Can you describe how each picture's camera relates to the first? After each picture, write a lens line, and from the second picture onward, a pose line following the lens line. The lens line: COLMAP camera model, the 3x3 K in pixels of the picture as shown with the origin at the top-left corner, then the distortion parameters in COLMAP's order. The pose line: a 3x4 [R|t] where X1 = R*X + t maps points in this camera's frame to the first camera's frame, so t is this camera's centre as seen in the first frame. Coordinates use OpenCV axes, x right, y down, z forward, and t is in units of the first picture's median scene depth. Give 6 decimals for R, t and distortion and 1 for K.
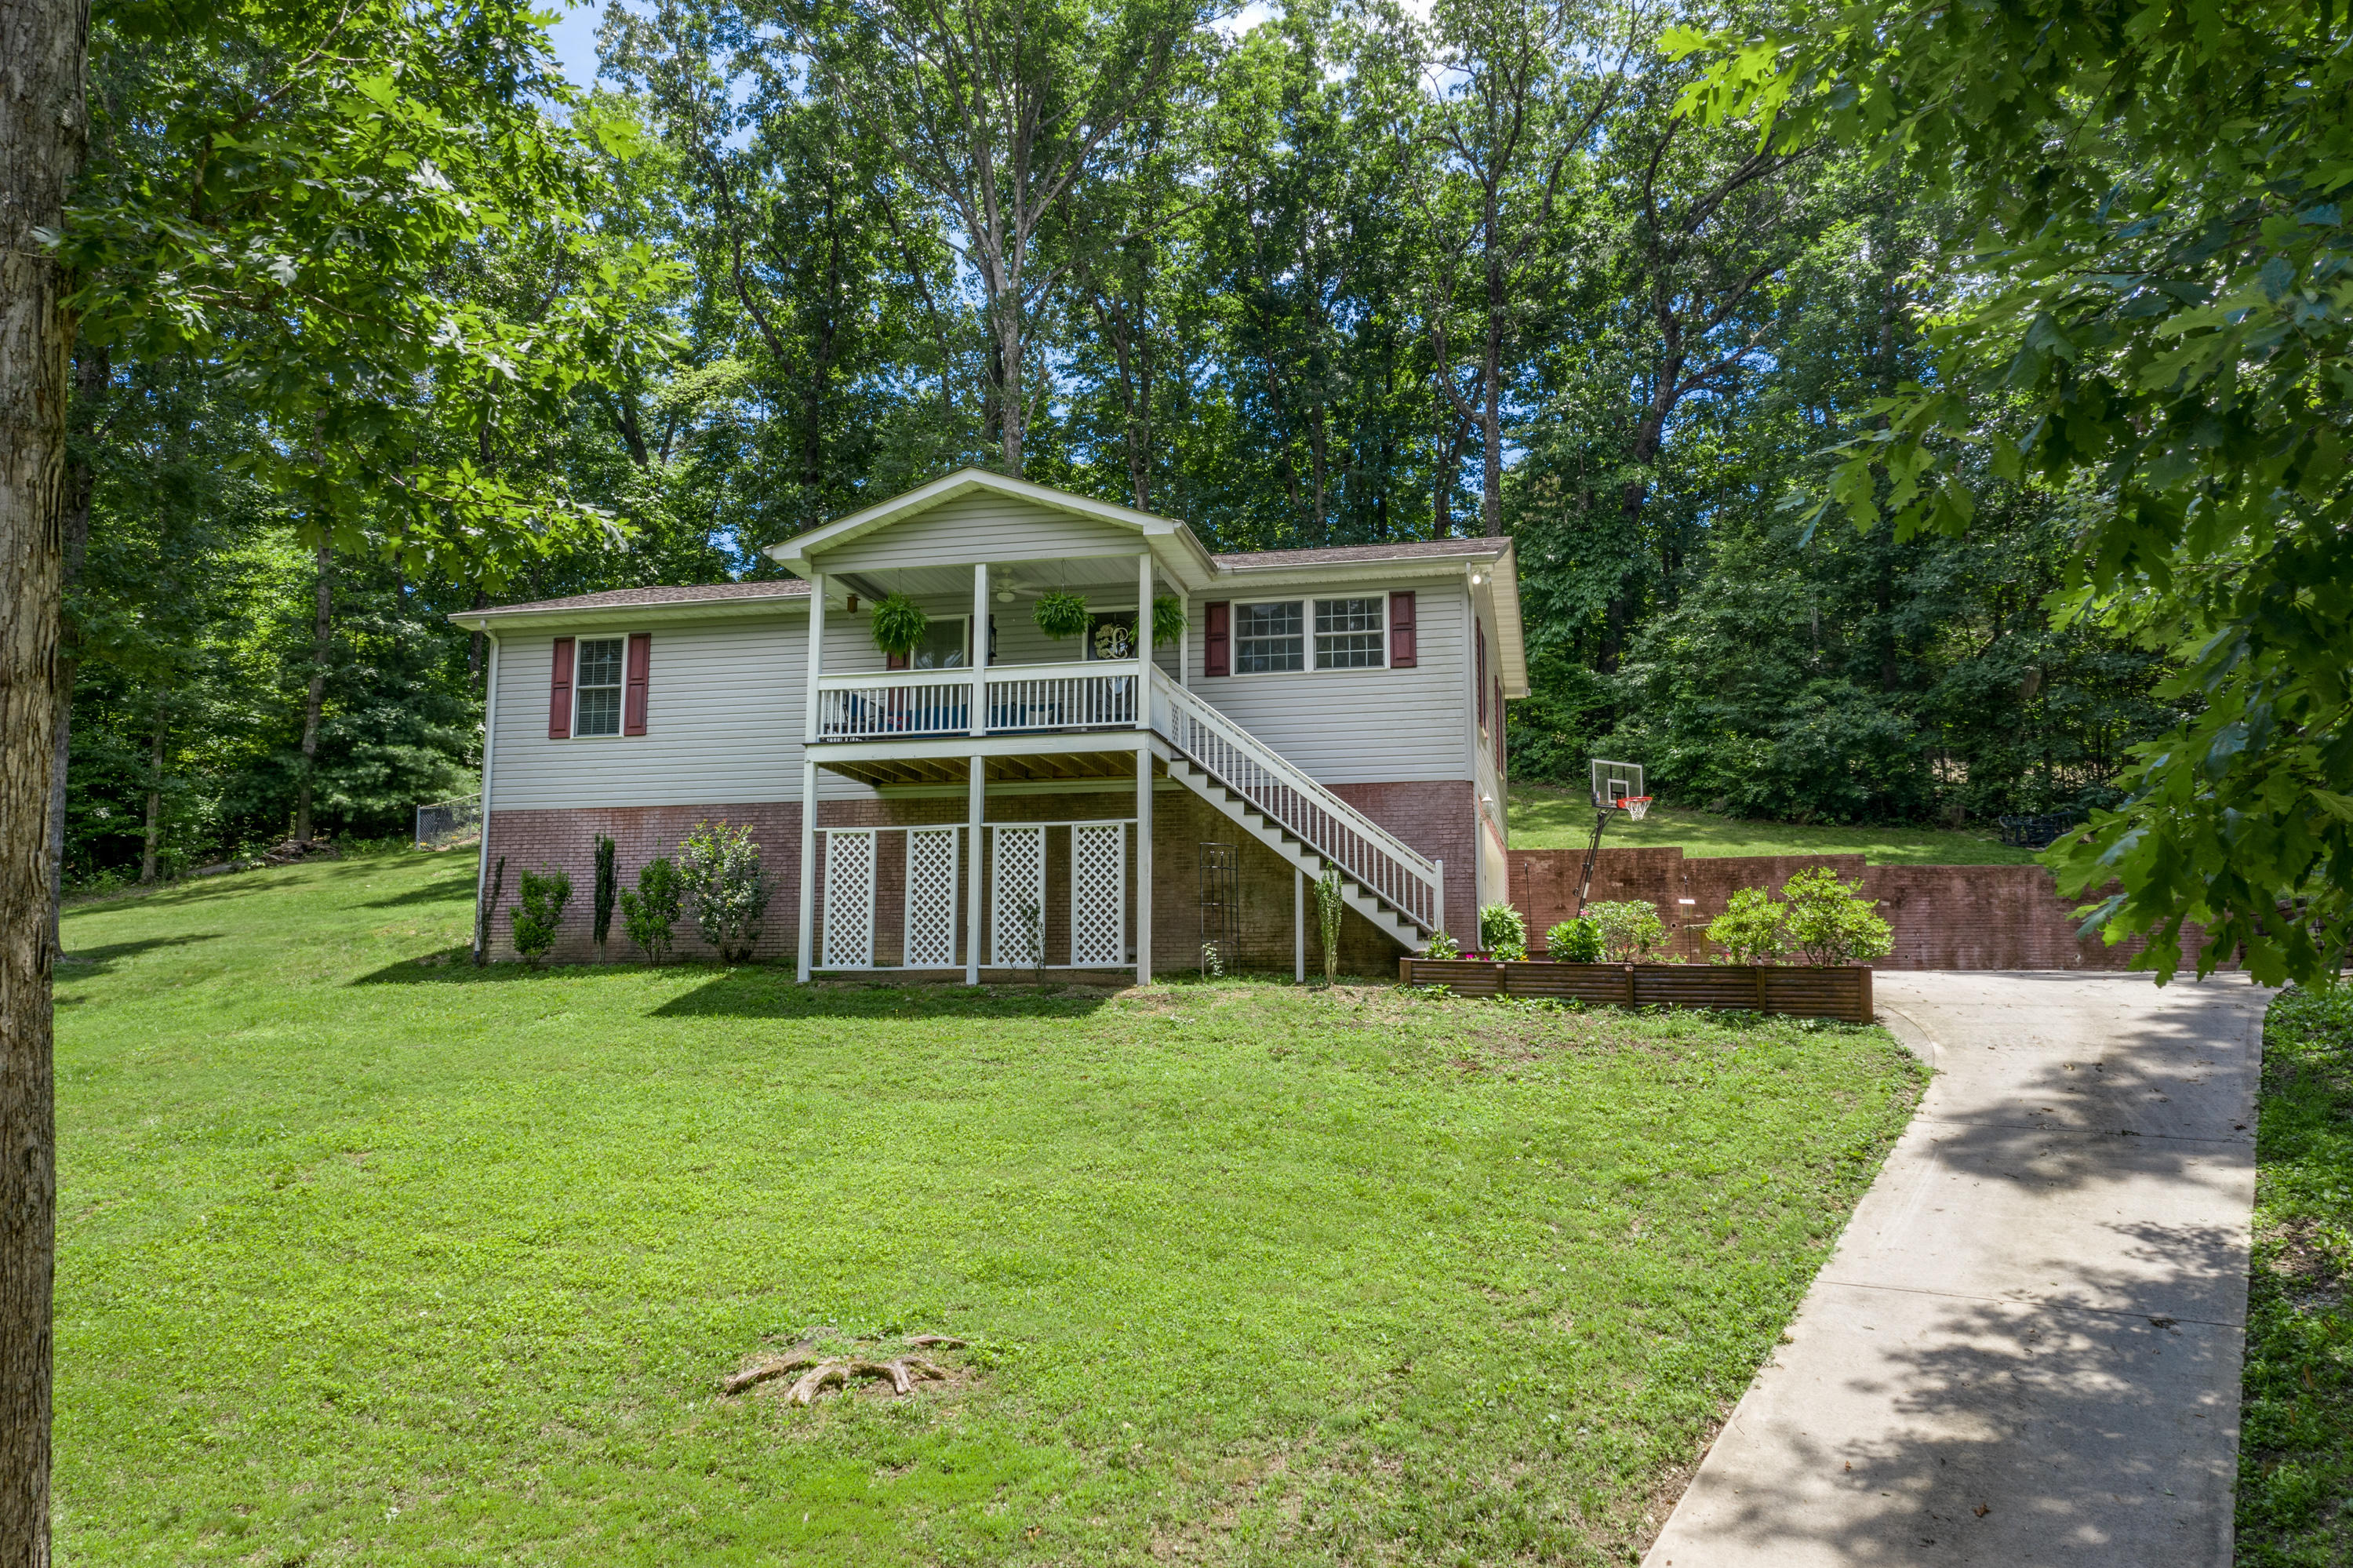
lens RADIAL K [[1902.0, 0, 1173.5], [0, 1902.0, 771.2], [0, 0, 1]] dist [-0.034086, 0.085366]
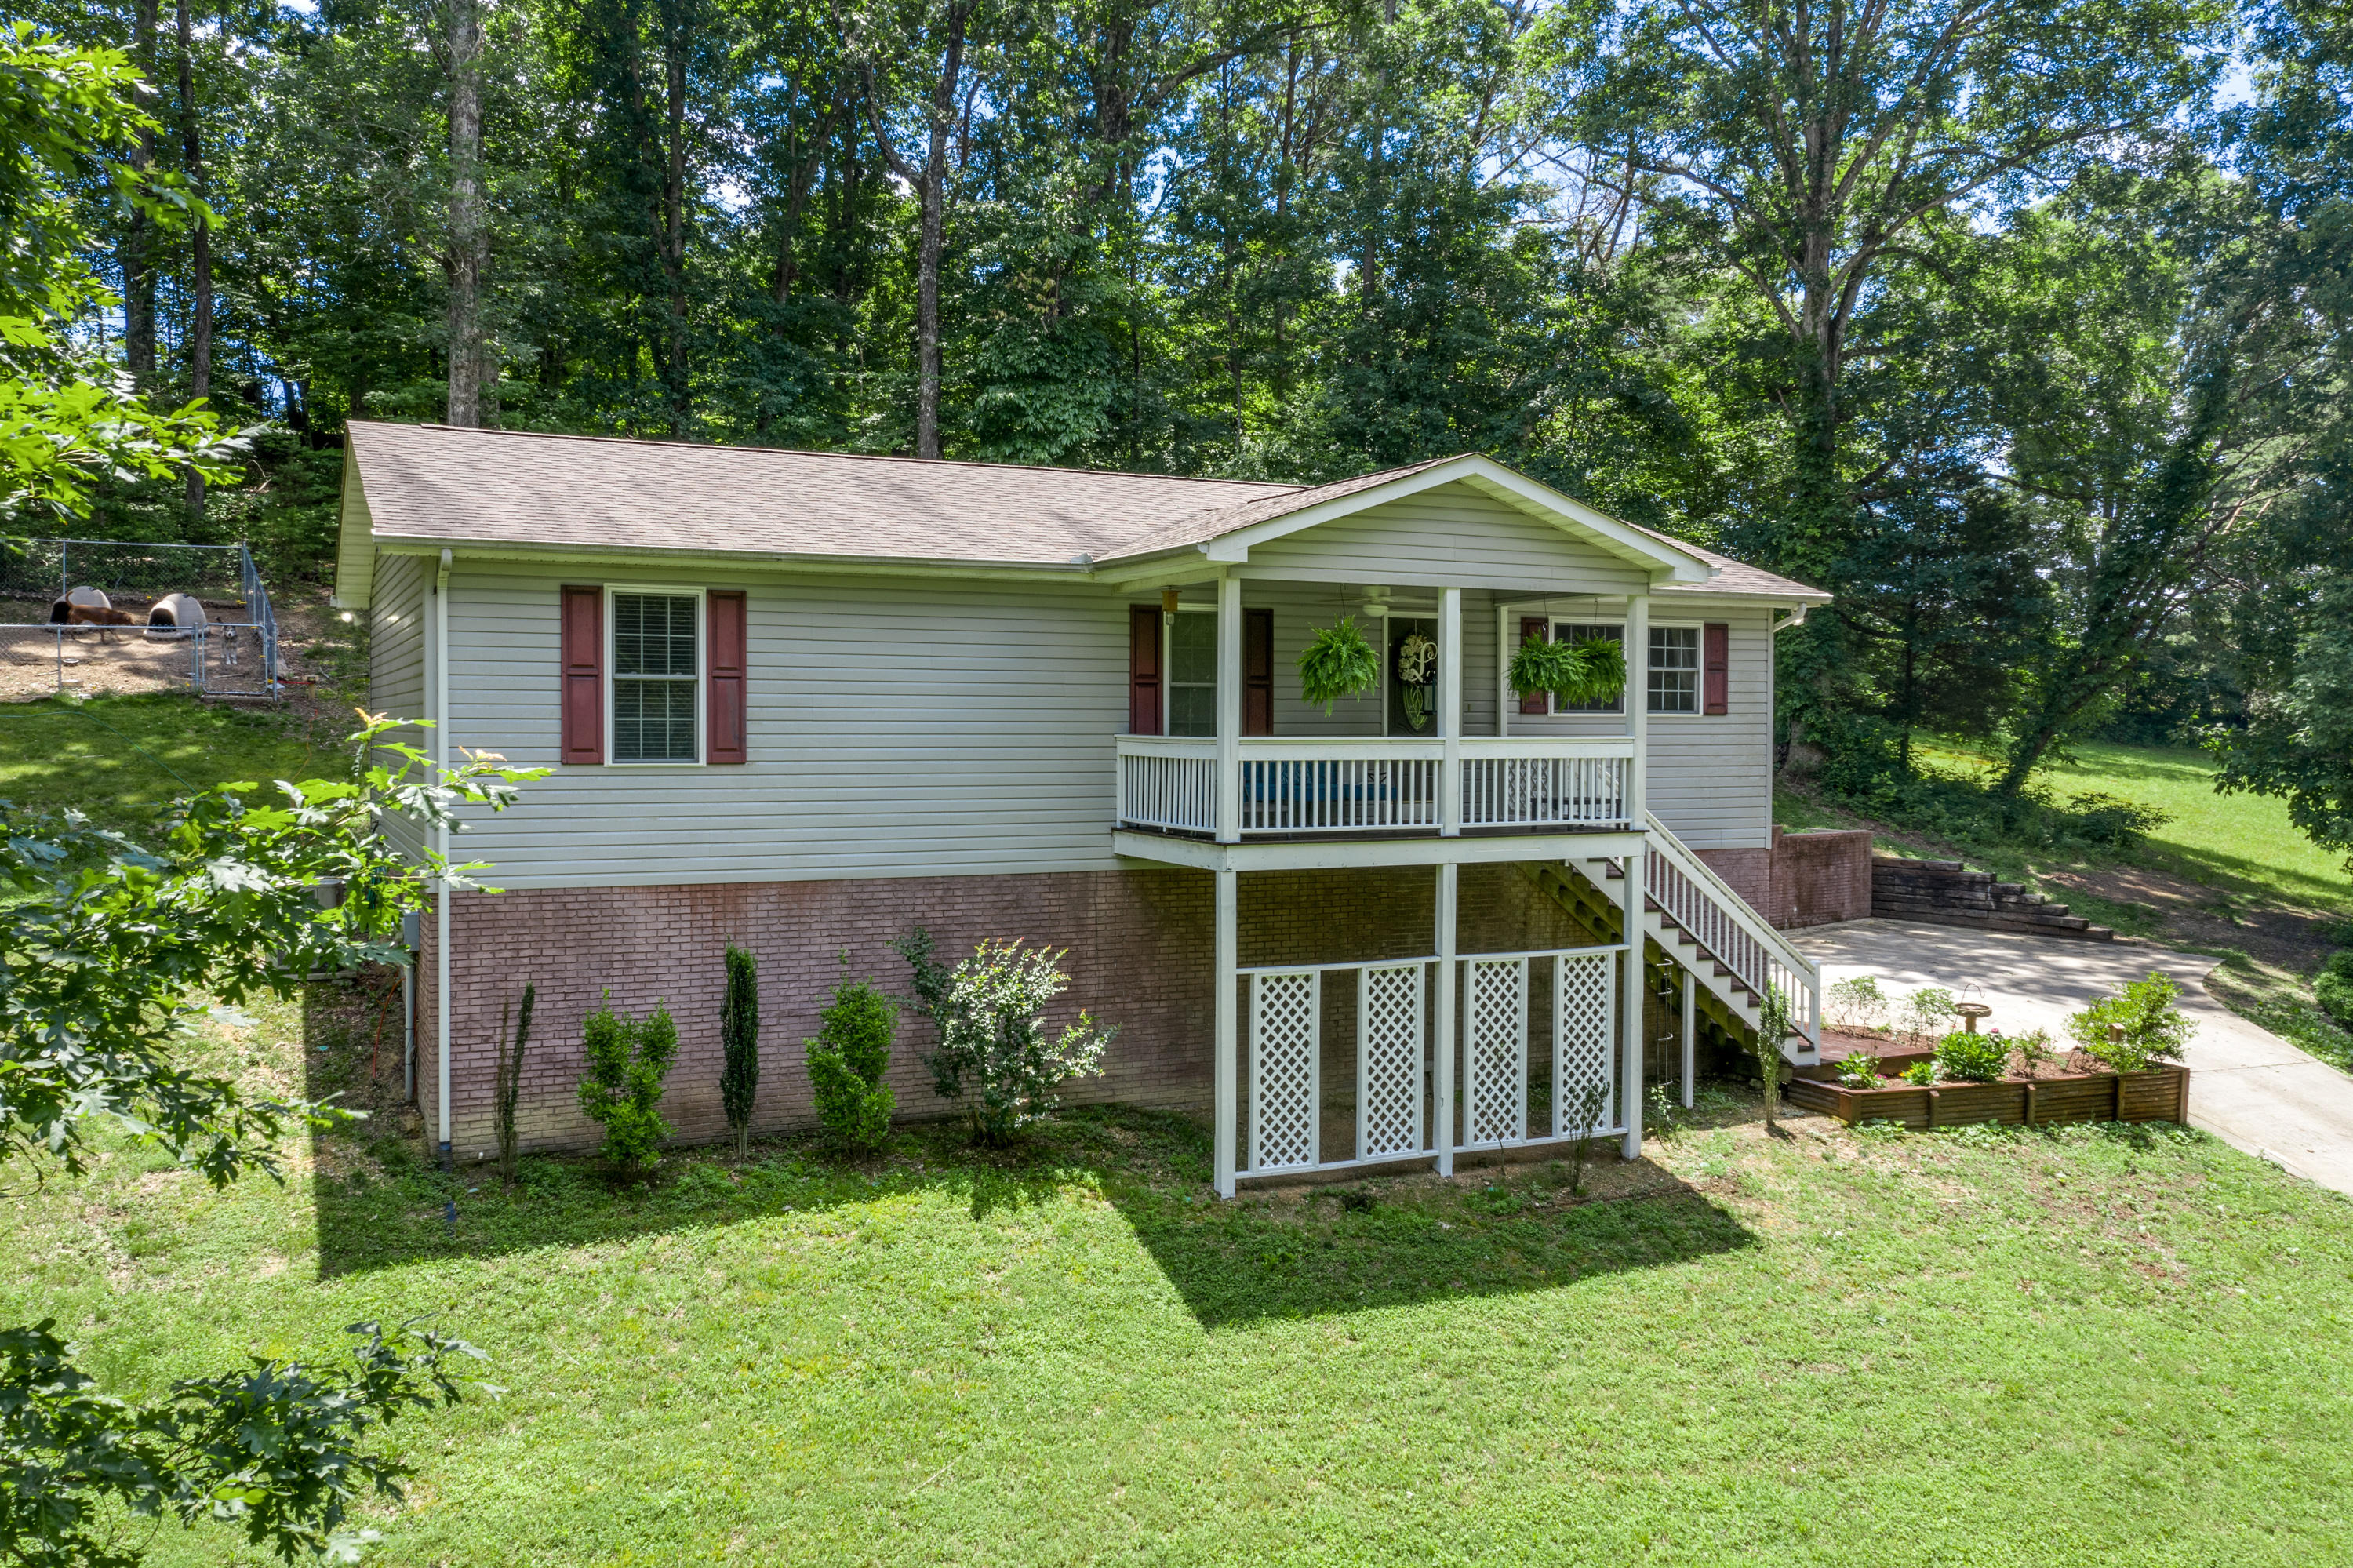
lens RADIAL K [[1908.4, 0, 1172.7], [0, 1908.4, 776.9], [0, 0, 1]] dist [-0.031643, 0.072845]
pose [[0.775682, -0.018063, 0.630865, -0.635152], [-0.100574, 0.983279, 0.151814, -0.138201], [-0.623058, -0.181208, 0.760896, 0.515818]]
